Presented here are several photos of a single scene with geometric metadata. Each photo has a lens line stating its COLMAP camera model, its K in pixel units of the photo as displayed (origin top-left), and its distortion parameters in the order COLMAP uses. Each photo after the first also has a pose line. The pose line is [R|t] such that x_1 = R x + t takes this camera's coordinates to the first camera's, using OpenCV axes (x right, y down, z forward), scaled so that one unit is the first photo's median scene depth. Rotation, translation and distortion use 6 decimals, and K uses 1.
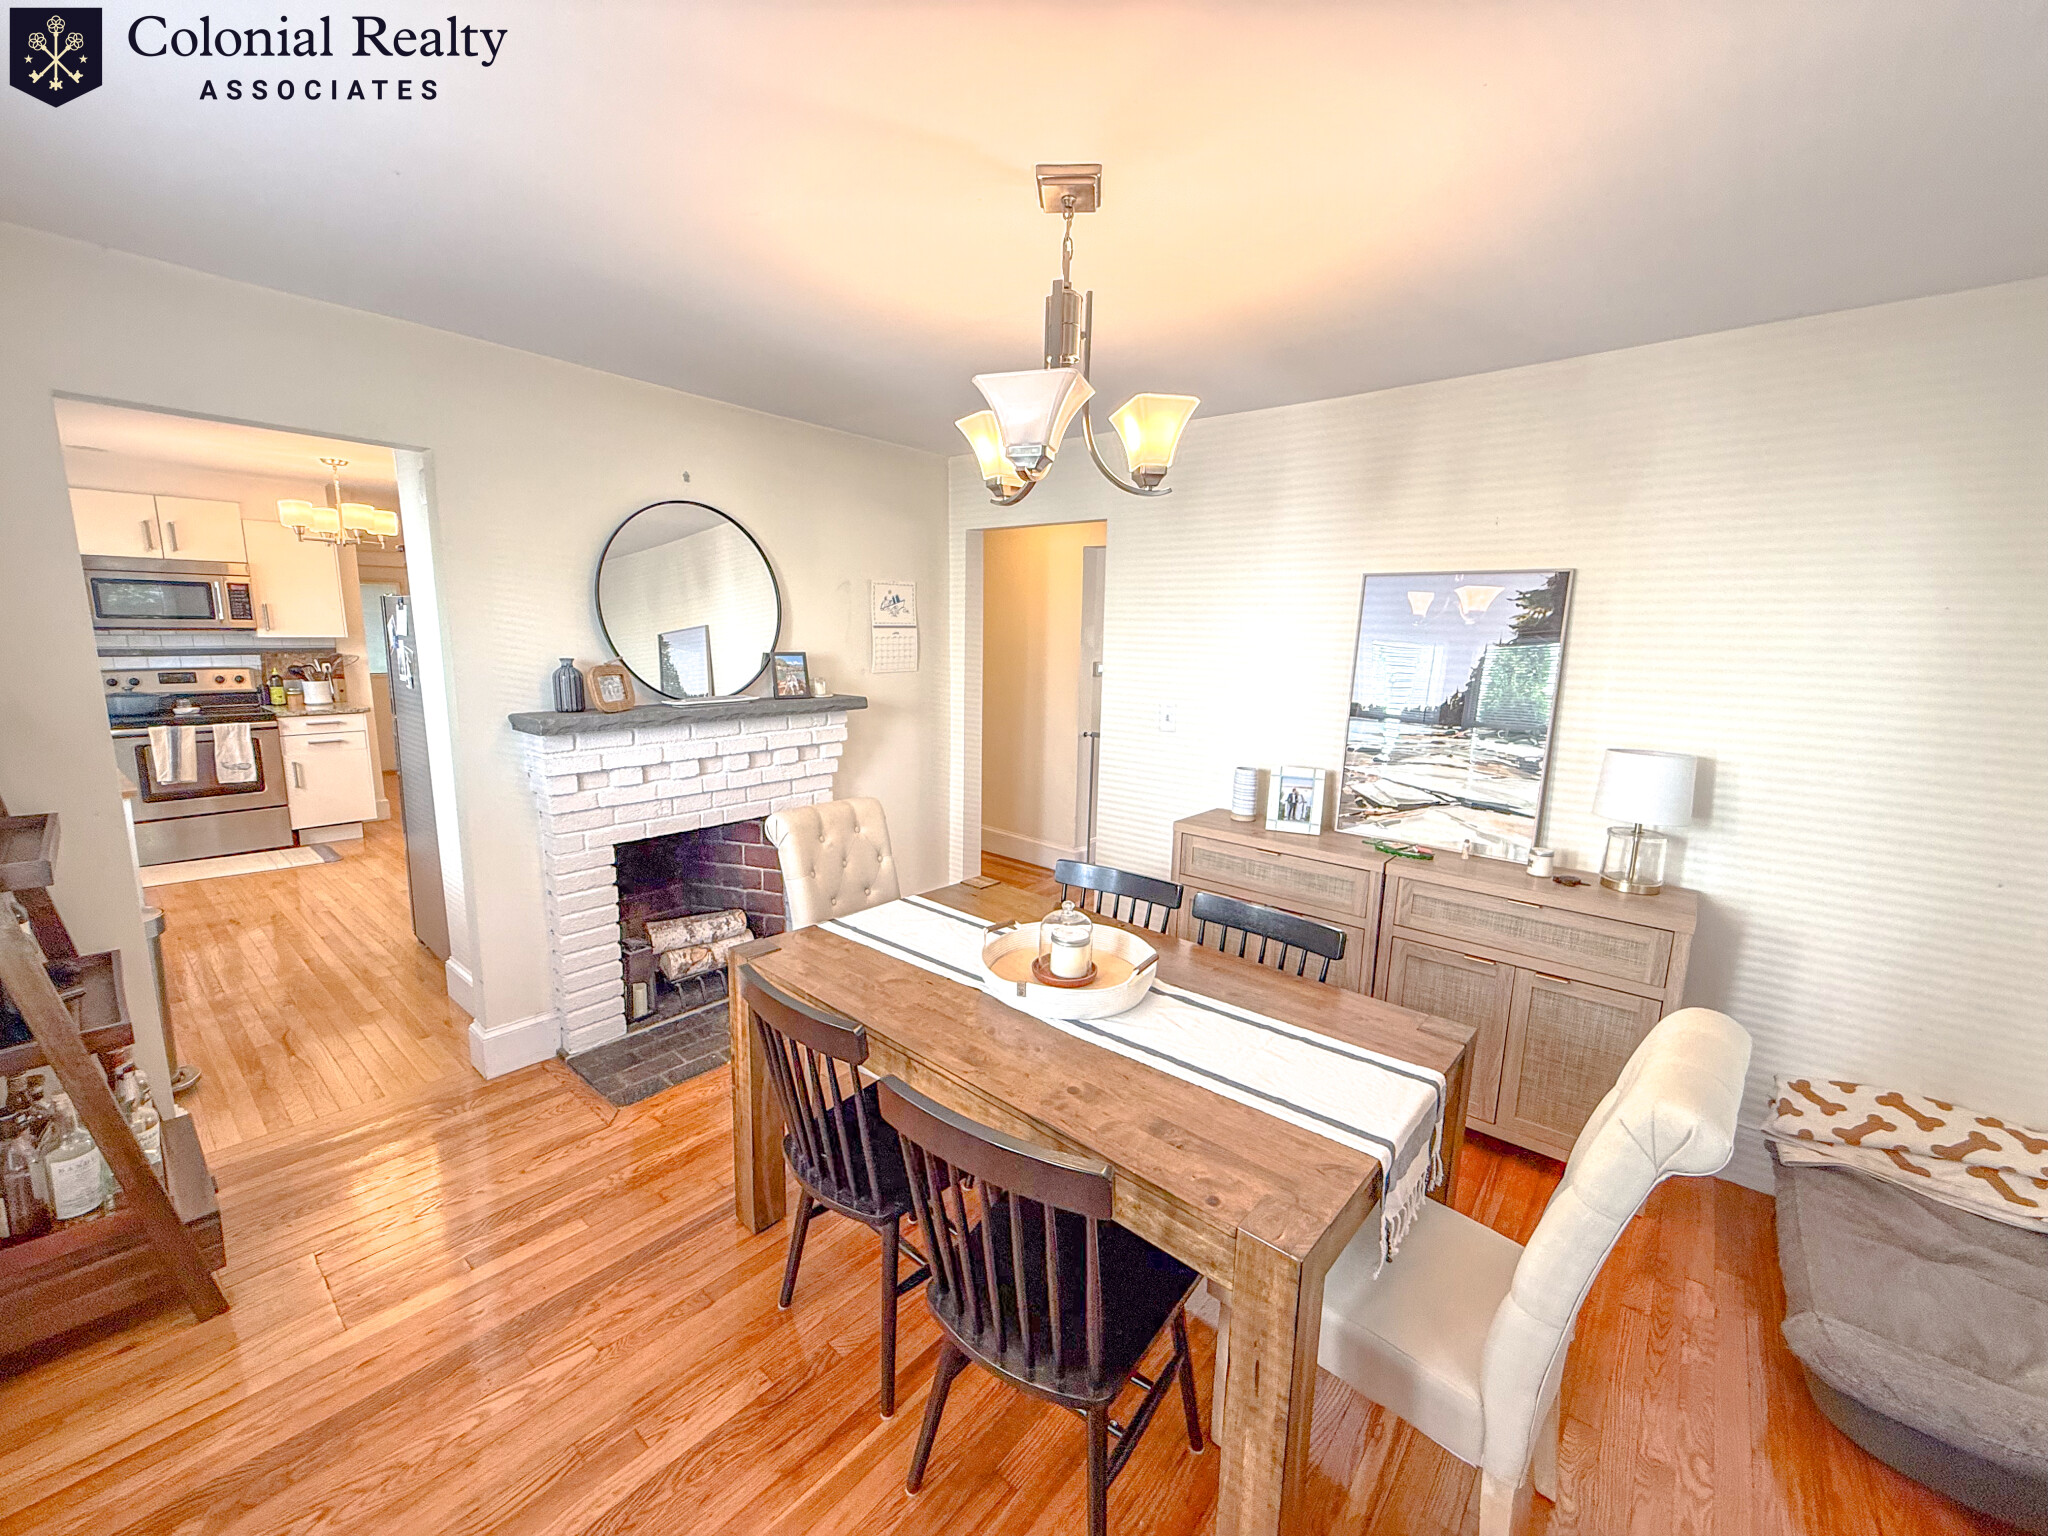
lens RADIAL K [[817.0, 0, 1025.1], [0, 817.0, 769.5], [0, 0, 1]] dist [-0.000664, 0.000007]
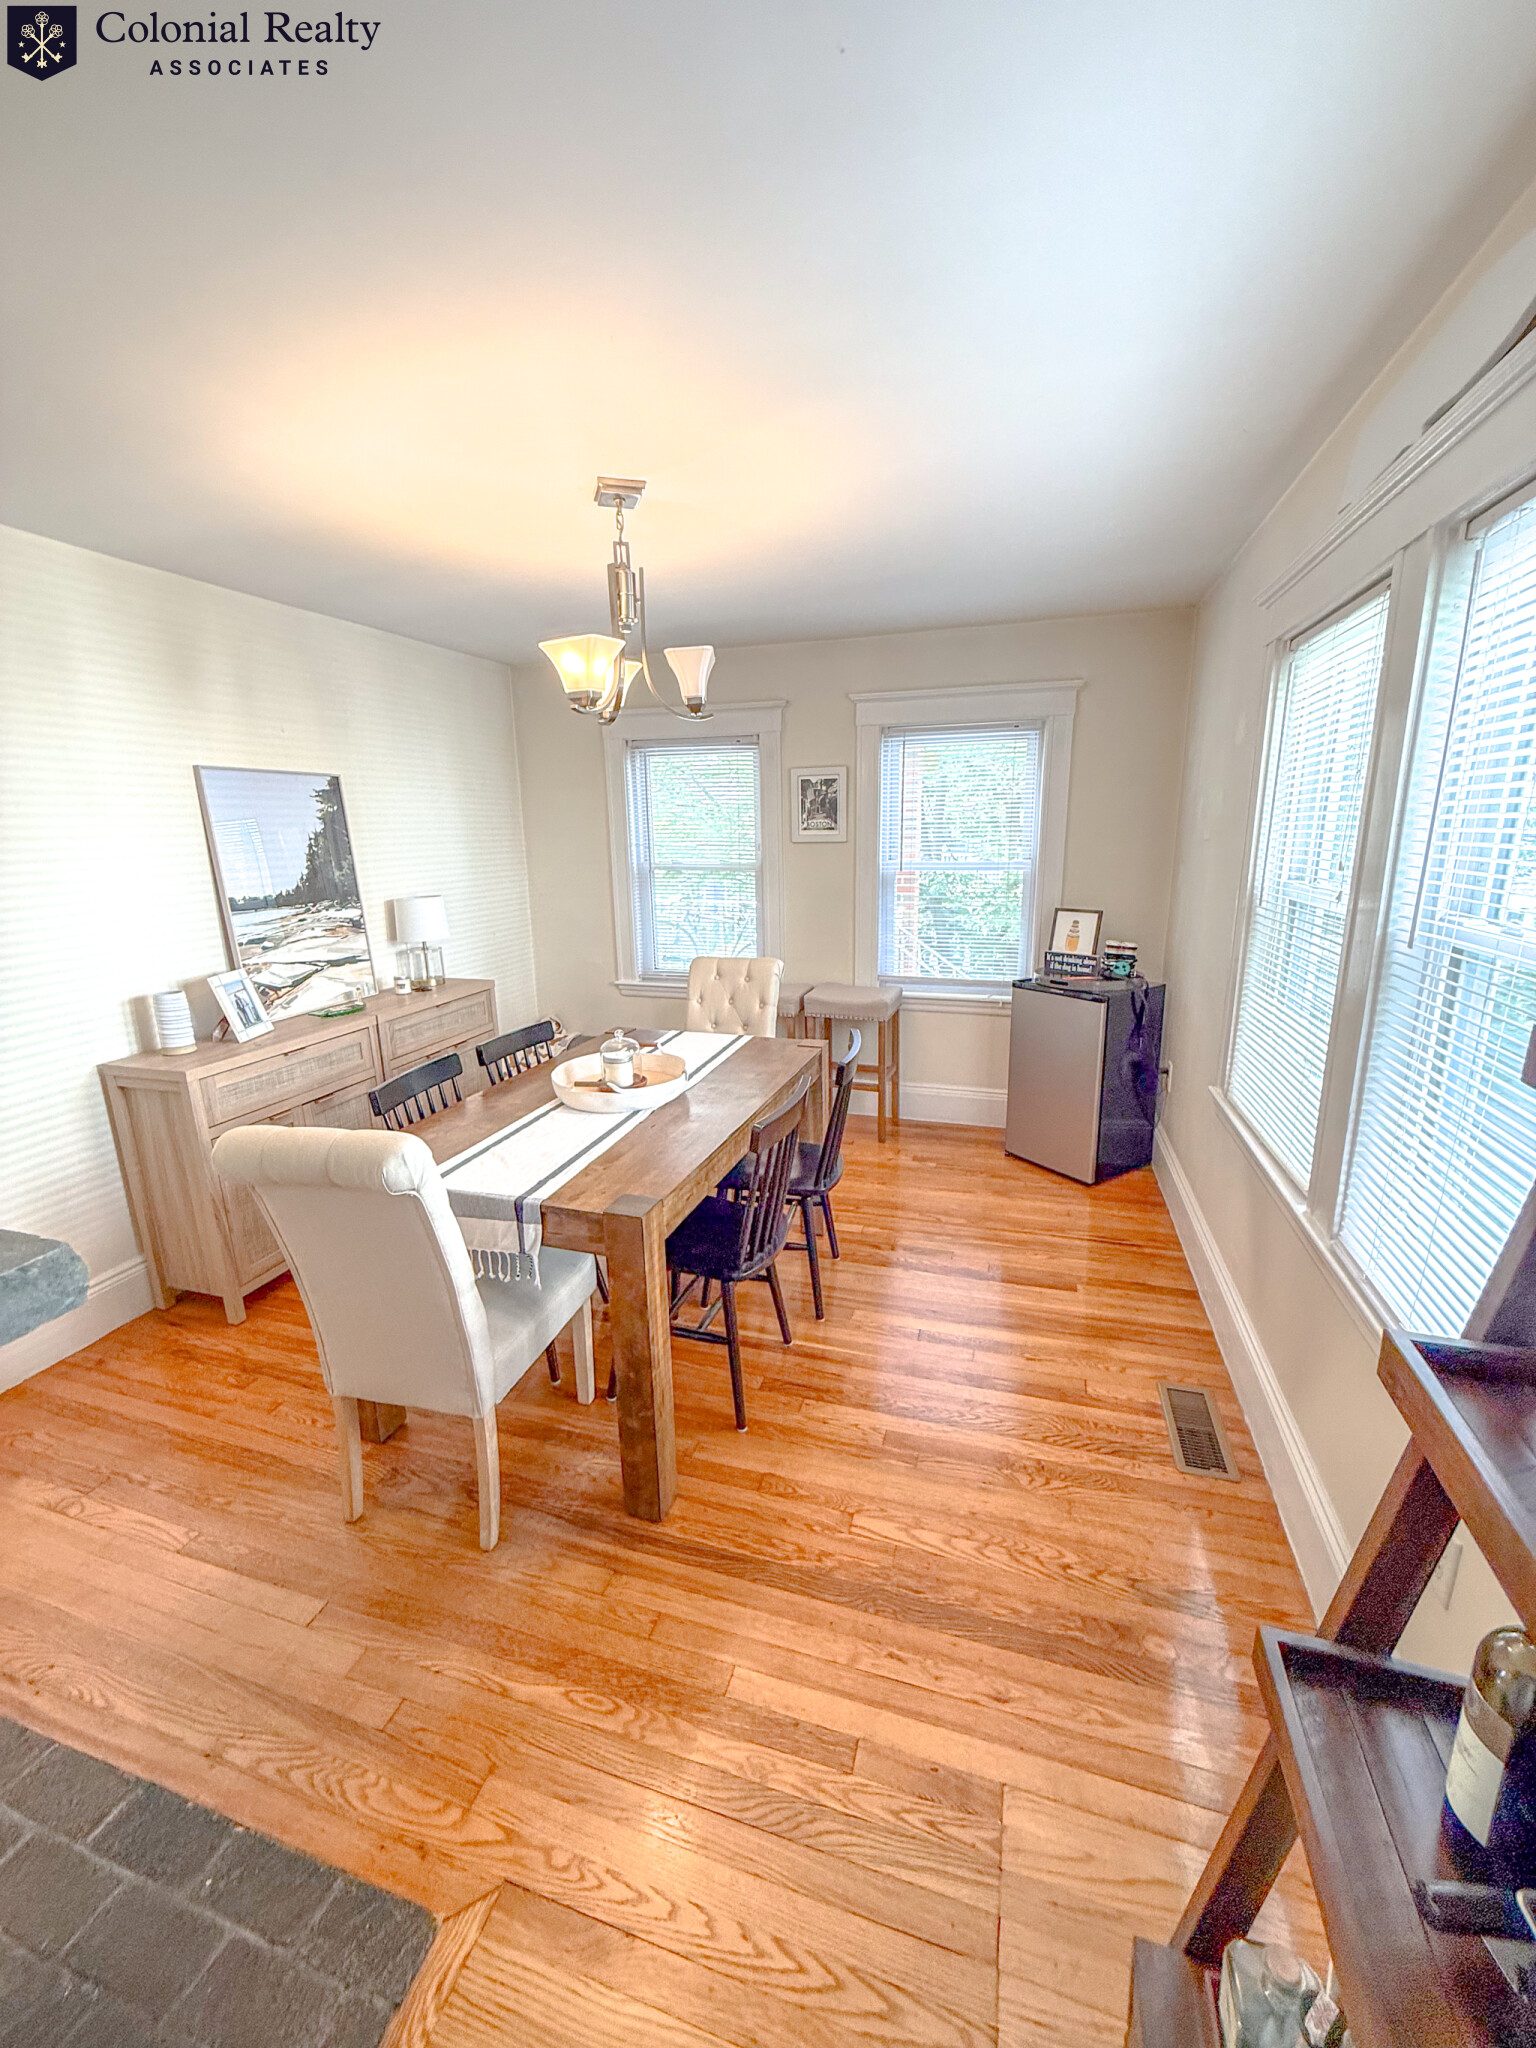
lens RADIAL K [[817.0, 0, 765.5], [0, 817.0, 1017.4], [0, 0, 1]] dist [-0.000664, 0.000007]
pose [[-0.388319, -0.228208, 0.892821, -0.819384], [0.168077, 0.935061, 0.312107, -0.155094], [-0.906068, 0.271260, -0.324745, 0.815828]]
